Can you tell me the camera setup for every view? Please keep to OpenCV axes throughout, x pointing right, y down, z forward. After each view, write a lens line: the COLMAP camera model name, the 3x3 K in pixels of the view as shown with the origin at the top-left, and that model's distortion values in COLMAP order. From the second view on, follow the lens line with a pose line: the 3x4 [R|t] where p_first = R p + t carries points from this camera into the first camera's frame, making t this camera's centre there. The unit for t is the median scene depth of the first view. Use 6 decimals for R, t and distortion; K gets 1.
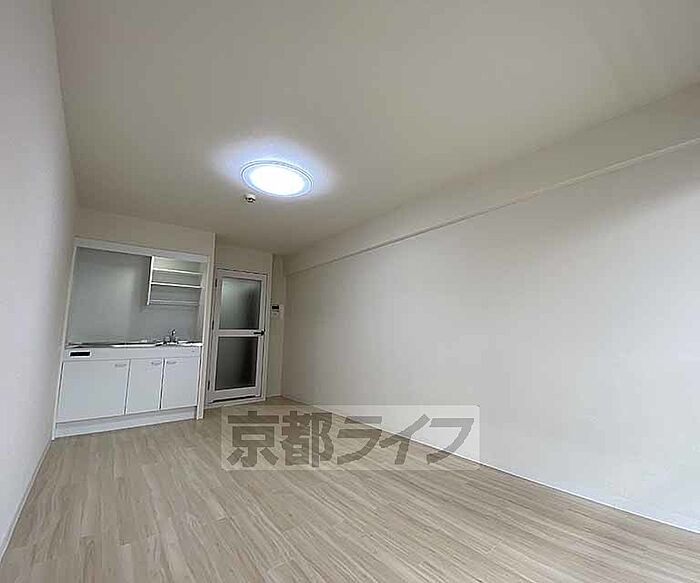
lens RADIAL K [[311.4, 0, 350.0], [0, 311.4, 291.5], [0, 0, 1]] dist [0.000349, -0.000075]
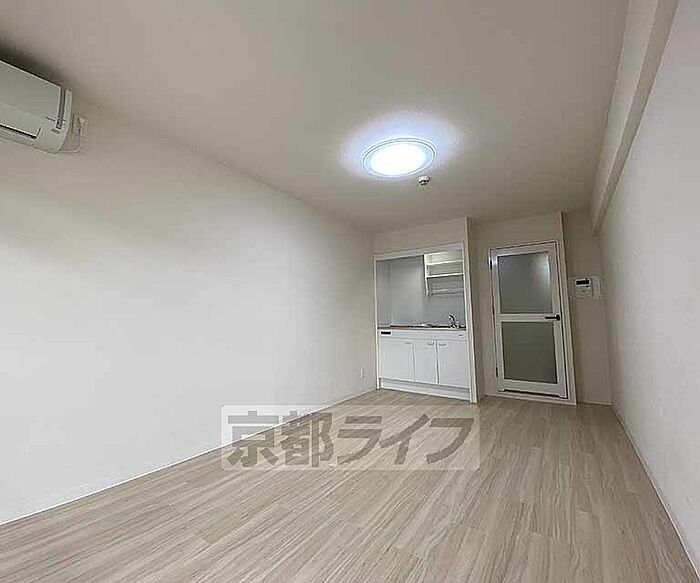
lens RADIAL K [[311.4, 0, 350.0], [0, 311.4, 291.5], [0, 0, 1]] dist [0.000349, -0.000075]
pose [[0.285255, -0.089094, -0.954302, 0.406542], [0.133547, 0.989652, -0.052475, 0.051097], [0.949102, -0.112475, 0.294201, 0.360327]]
